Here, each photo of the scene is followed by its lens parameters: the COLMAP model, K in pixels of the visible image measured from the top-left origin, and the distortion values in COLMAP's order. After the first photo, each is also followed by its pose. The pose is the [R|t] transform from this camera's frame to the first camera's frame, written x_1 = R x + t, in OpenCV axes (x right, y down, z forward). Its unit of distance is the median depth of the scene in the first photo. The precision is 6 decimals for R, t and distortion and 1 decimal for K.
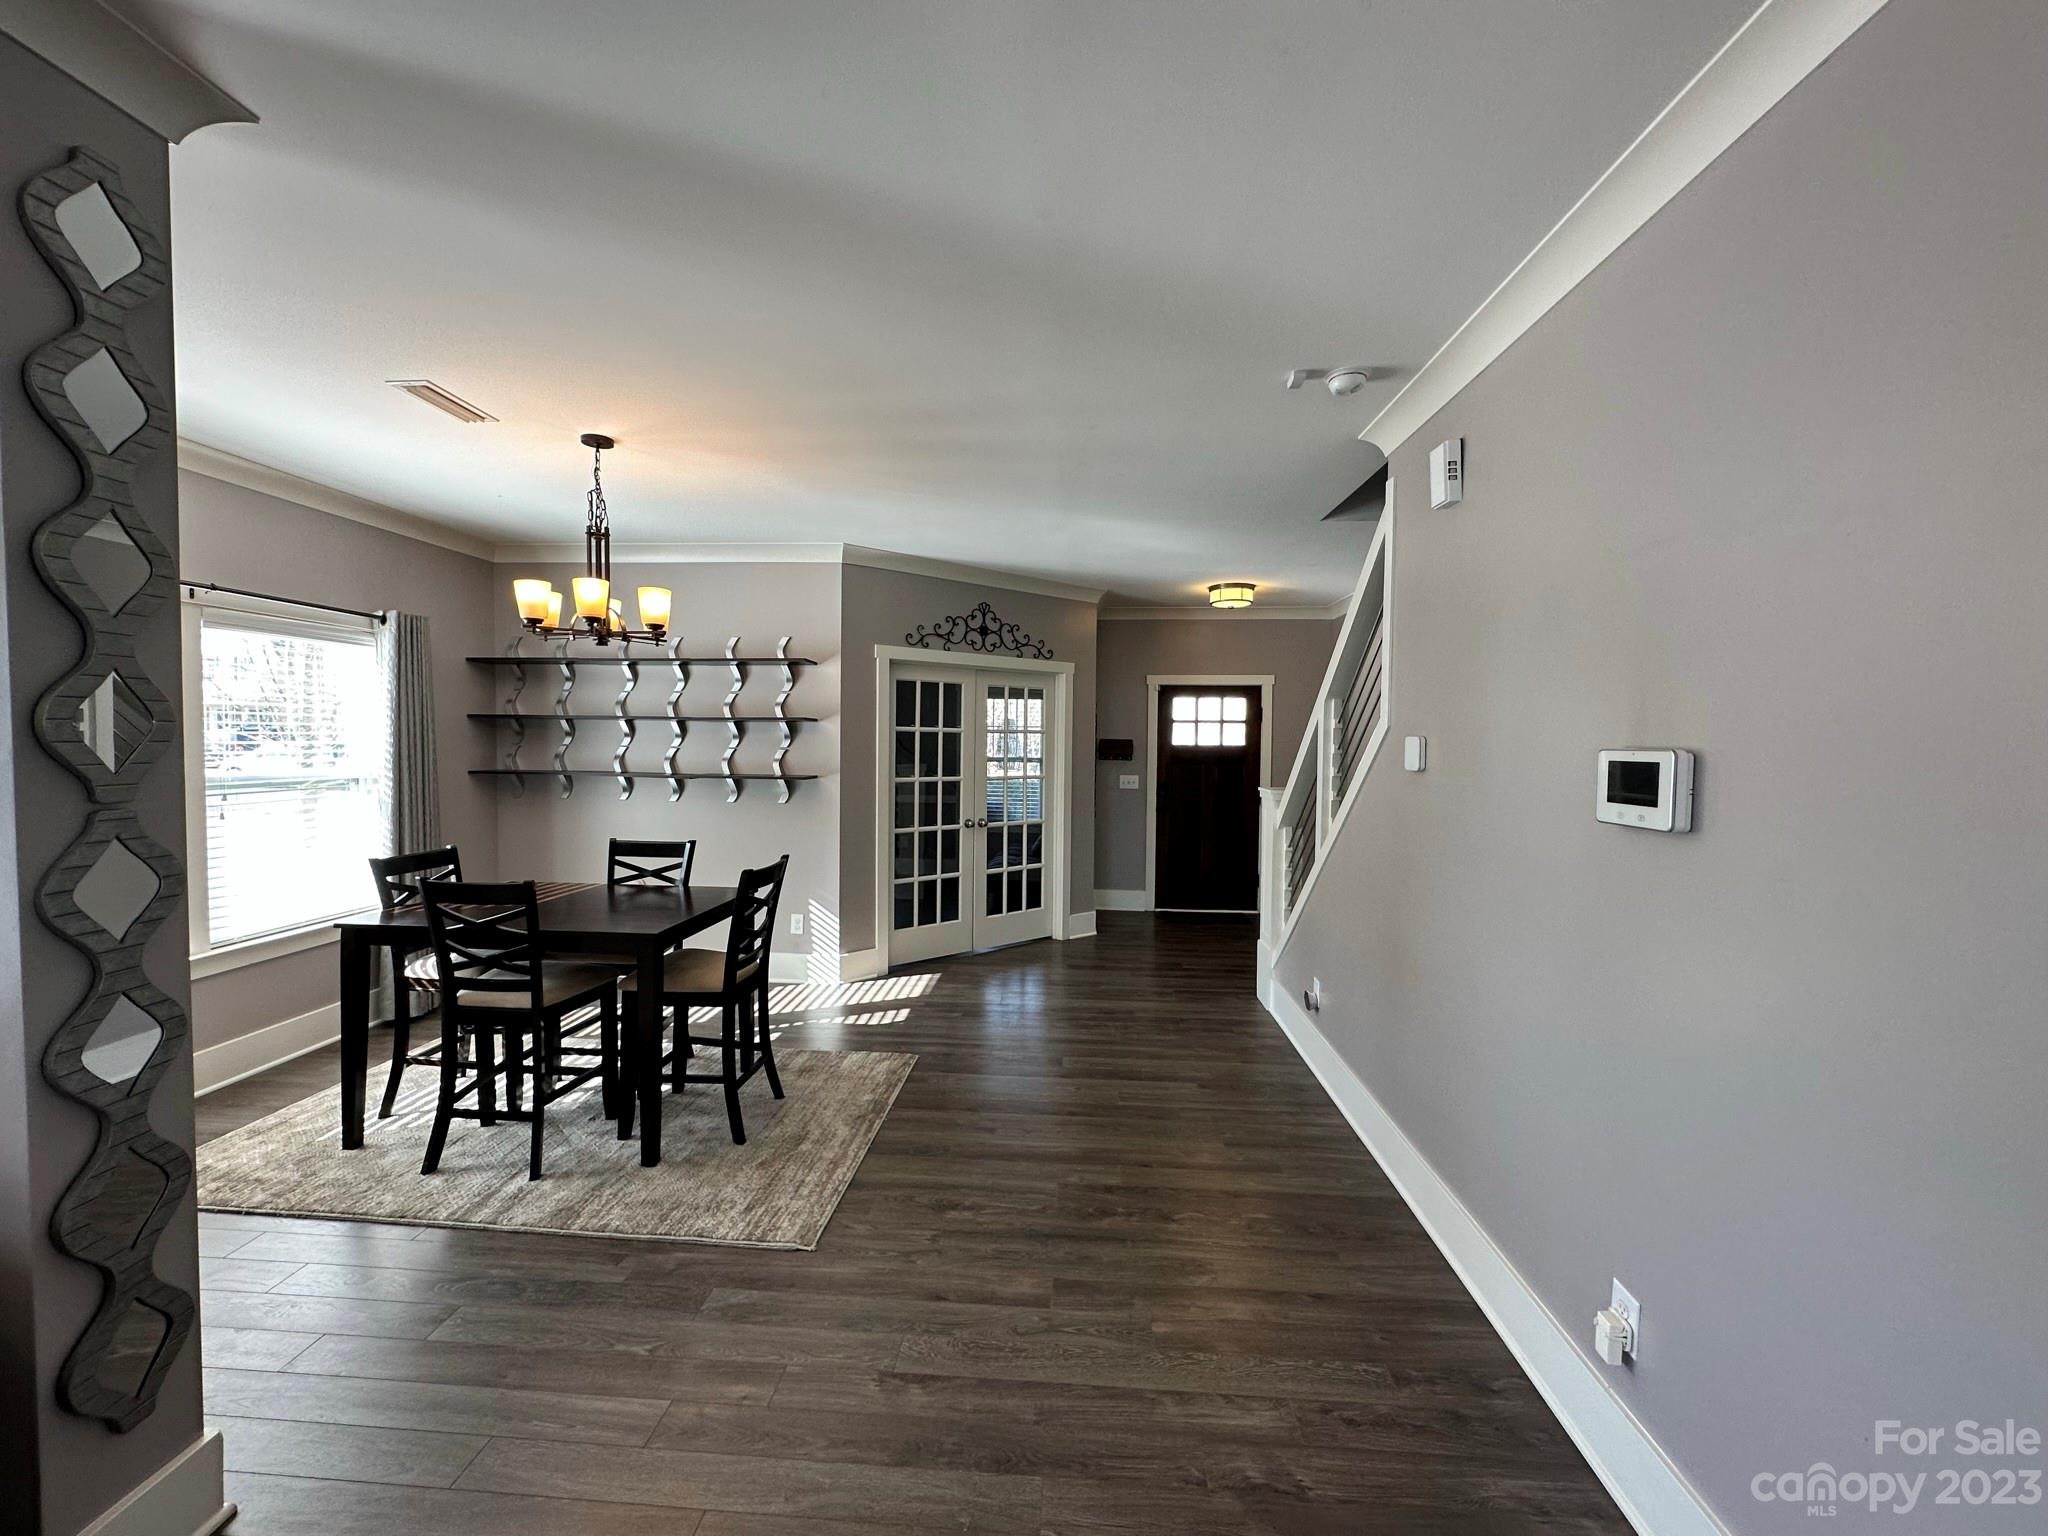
lens RADIAL K [[817.8, 0, 1022.4], [0, 817.8, 767.3], [0, 0, 1]] dist [-0.001381, 0.000249]
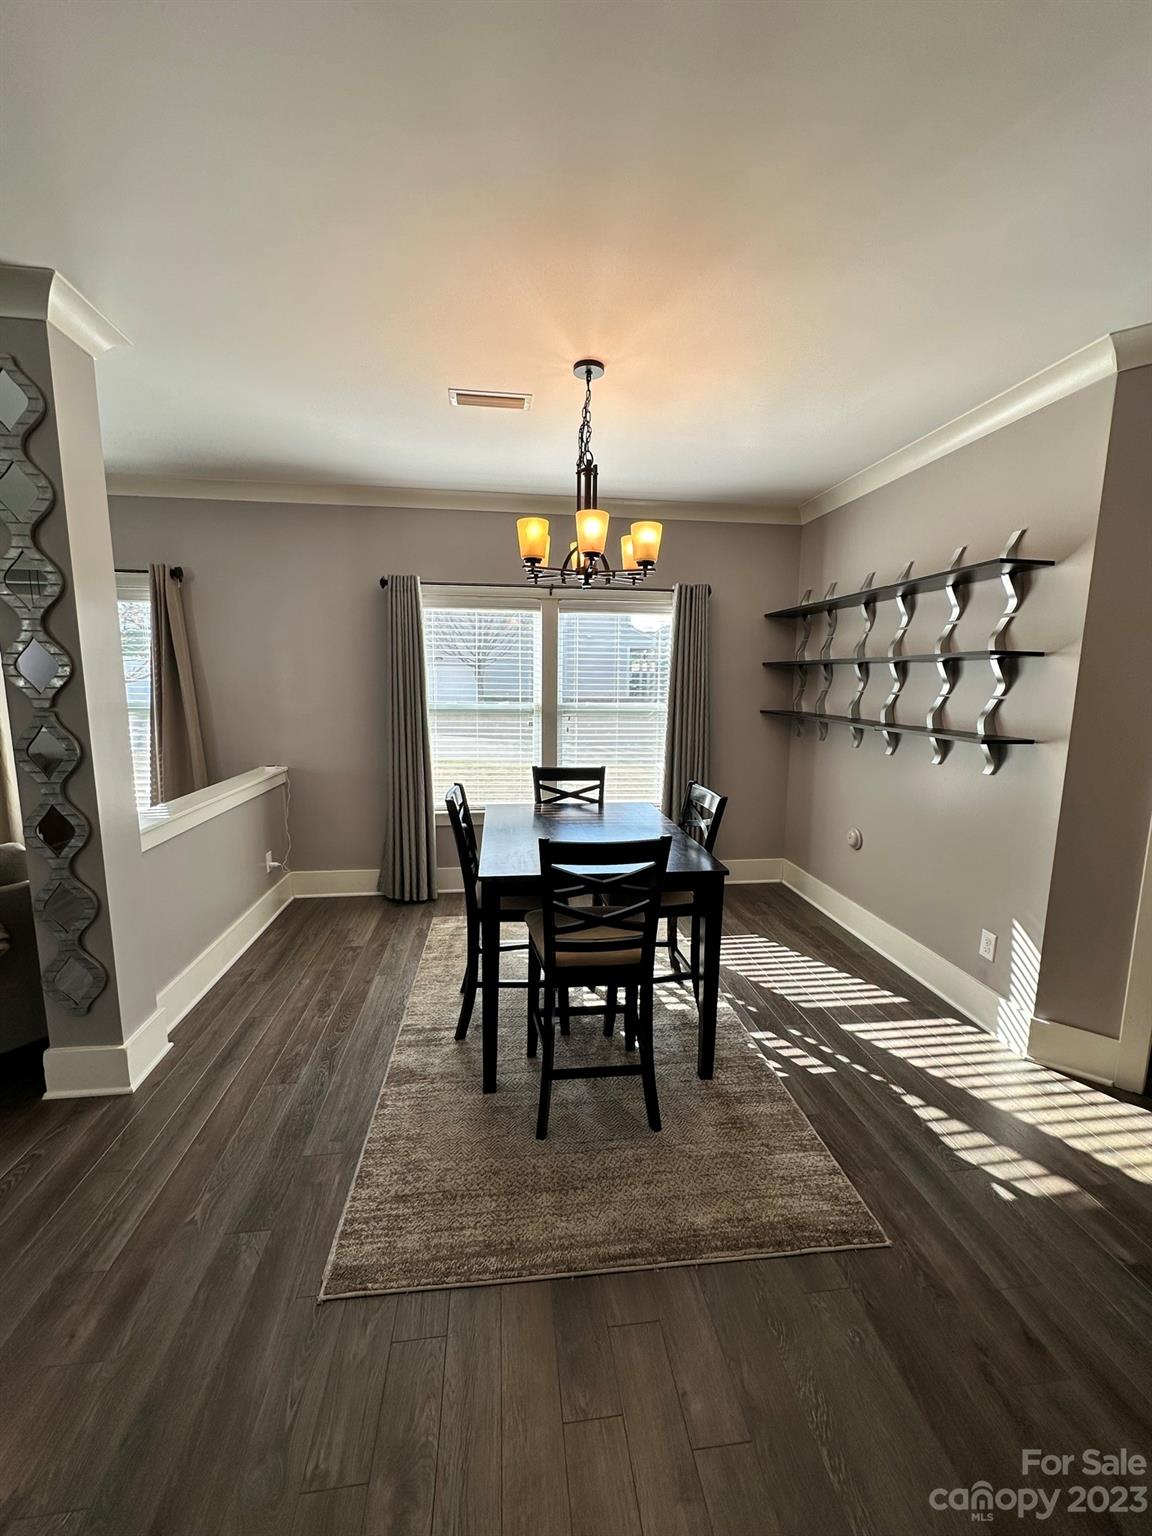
lens RADIAL K [[613.3, 0, 574.8], [0, 613.3, 764.3], [0, 0, 1]] dist [-0.001381, 0.000249]
pose [[0.194882, 0.127655, -0.972484, 0.161707], [-0.042773, 0.991657, 0.121600, -0.014743], [0.979894, 0.017898, 0.198716, 0.562767]]
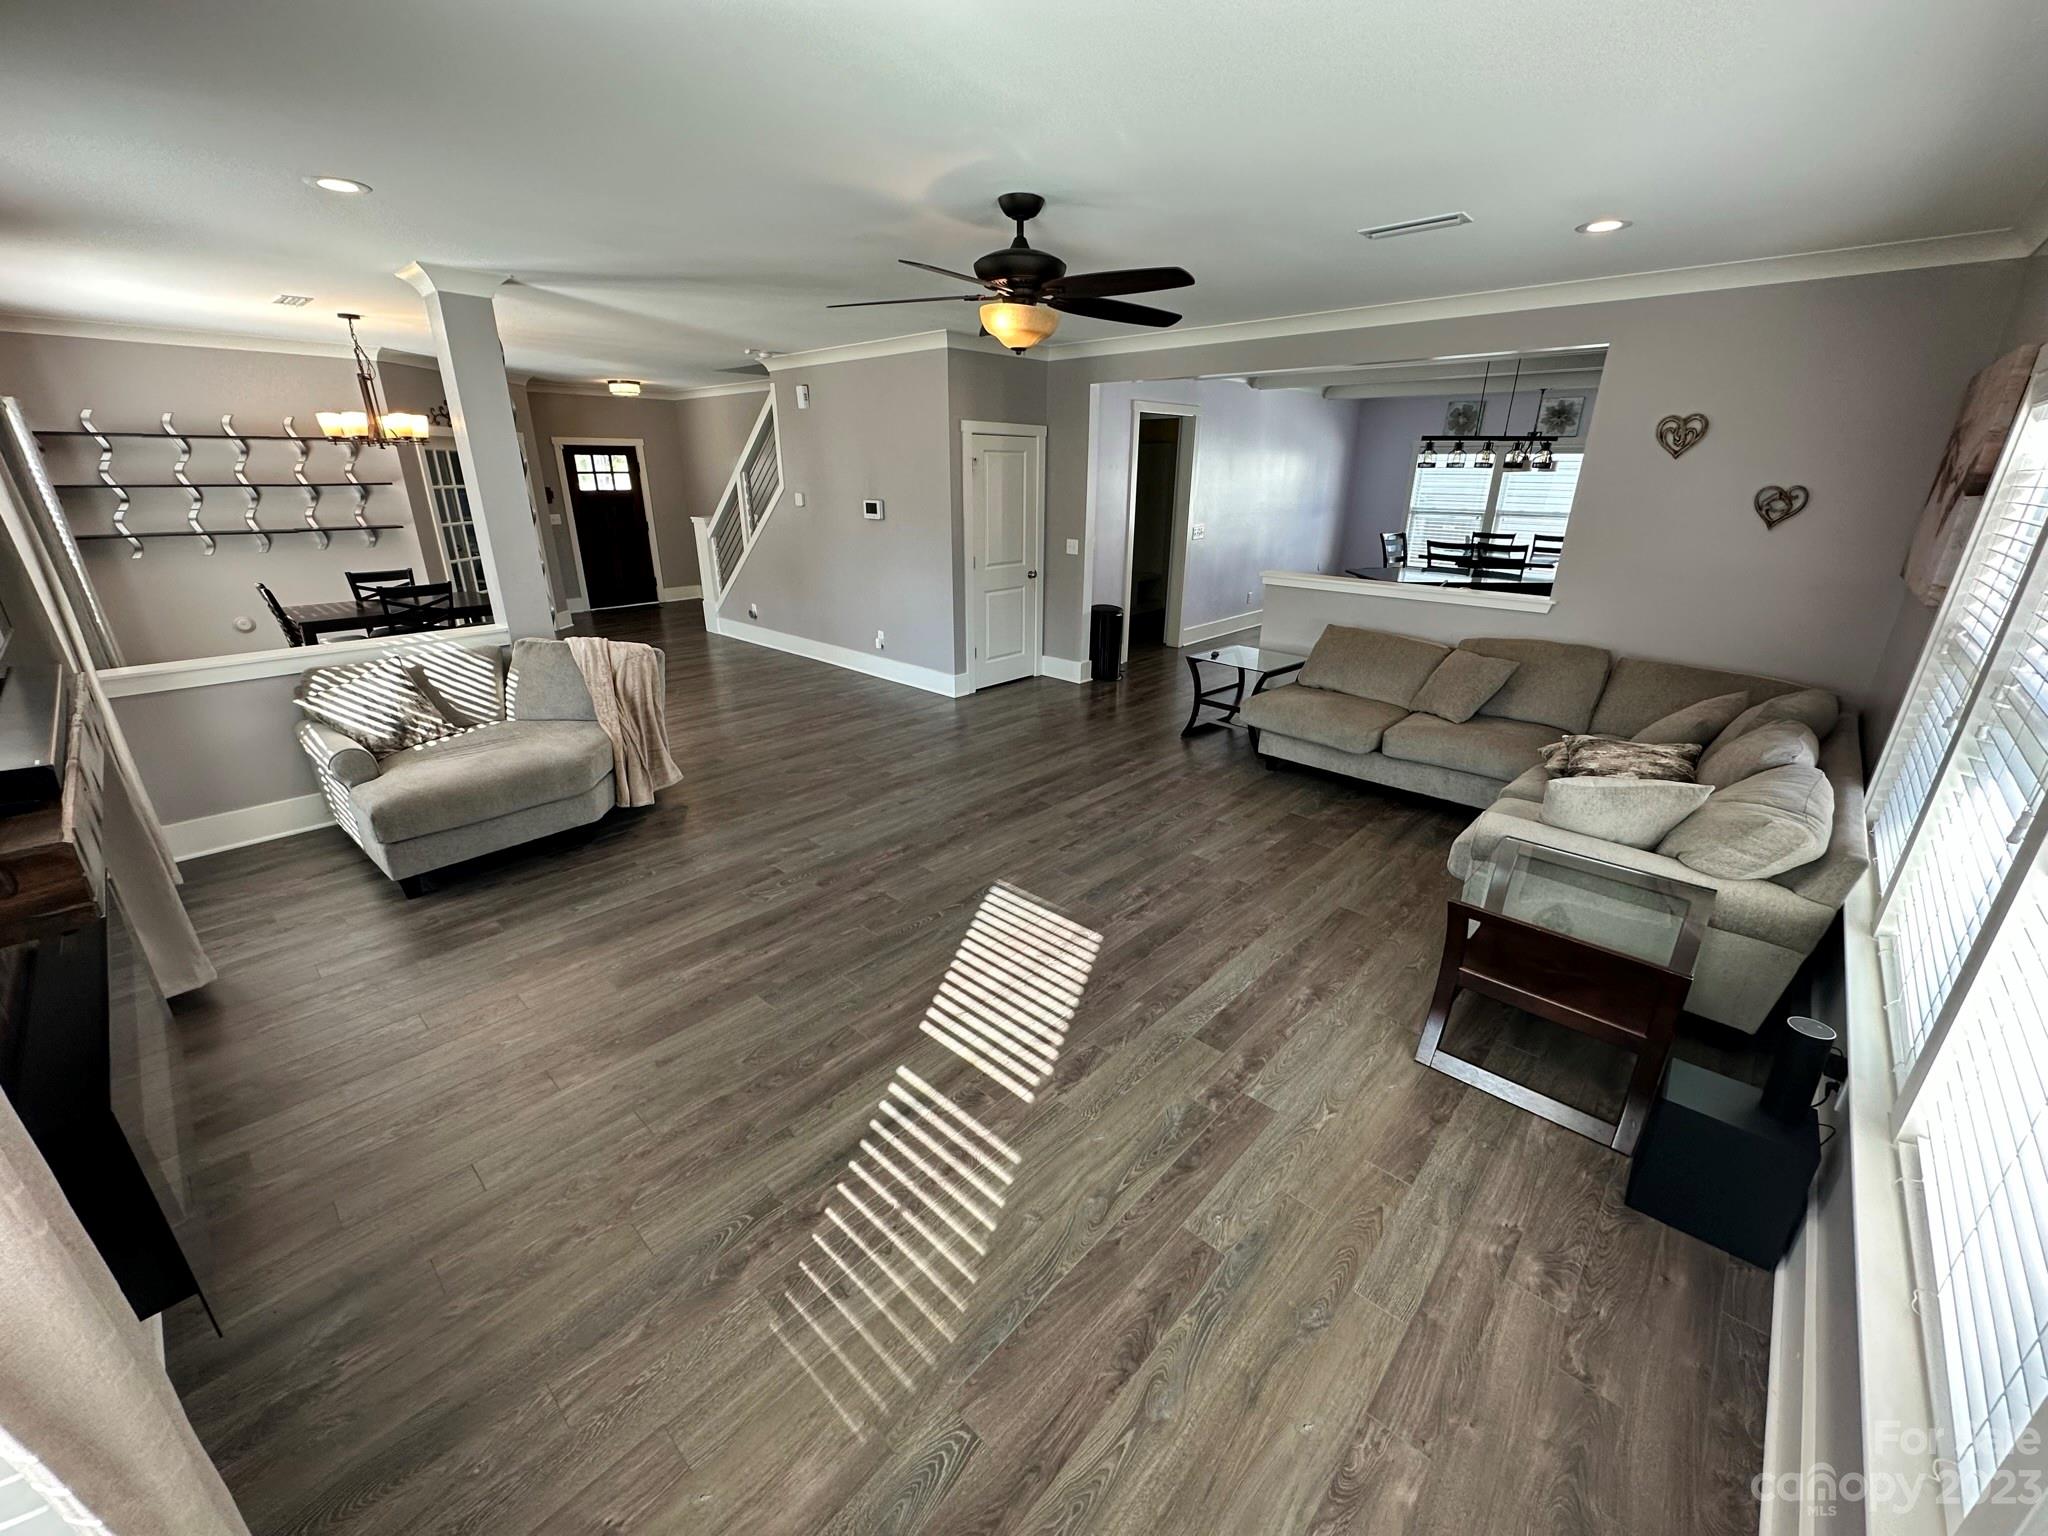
lens RADIAL K [[817.8, 0, 1022.8], [0, 817.8, 773.6], [0, 0, 1]] dist [-0.001381, 0.000249]
pose [[0.631742, -0.279879, 0.722889, -0.733146], [0.030469, 0.940791, 0.337616, -0.030852], [-0.774579, -0.191261, 0.602865, -0.805595]]
